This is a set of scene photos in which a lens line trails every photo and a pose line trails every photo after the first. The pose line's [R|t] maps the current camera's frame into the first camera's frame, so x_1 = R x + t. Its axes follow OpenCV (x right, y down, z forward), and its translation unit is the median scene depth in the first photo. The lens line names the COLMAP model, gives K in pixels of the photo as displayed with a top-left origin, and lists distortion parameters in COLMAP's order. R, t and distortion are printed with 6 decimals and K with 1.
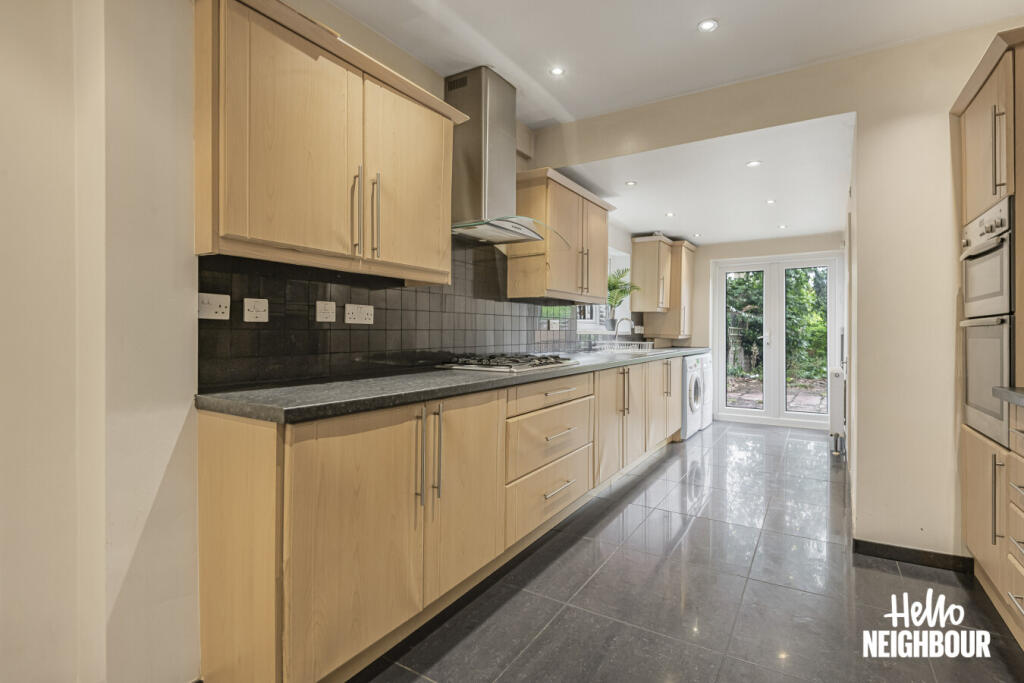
lens RADIAL K [[466.2, 0, 520.1], [0, 466.2, 329.2], [0, 0, 1]] dist [0.012789, -0.001827]
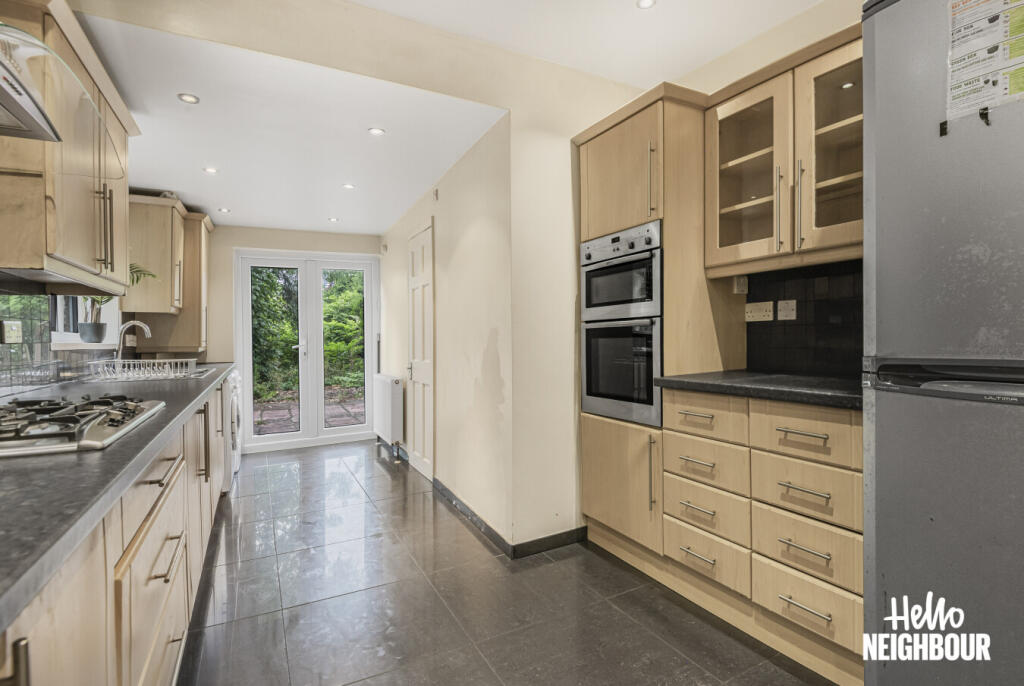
lens RADIAL K [[508.4, 0, 521.9], [0, 508.4, 339.1], [0, 0, 1]] dist [0.002185, -0.003755]
pose [[0.498501, -0.019231, 0.866676, -0.144211], [0.018597, 0.999761, 0.011487, 0.001506], [-0.866689, 0.010391, 0.498740, 0.337597]]
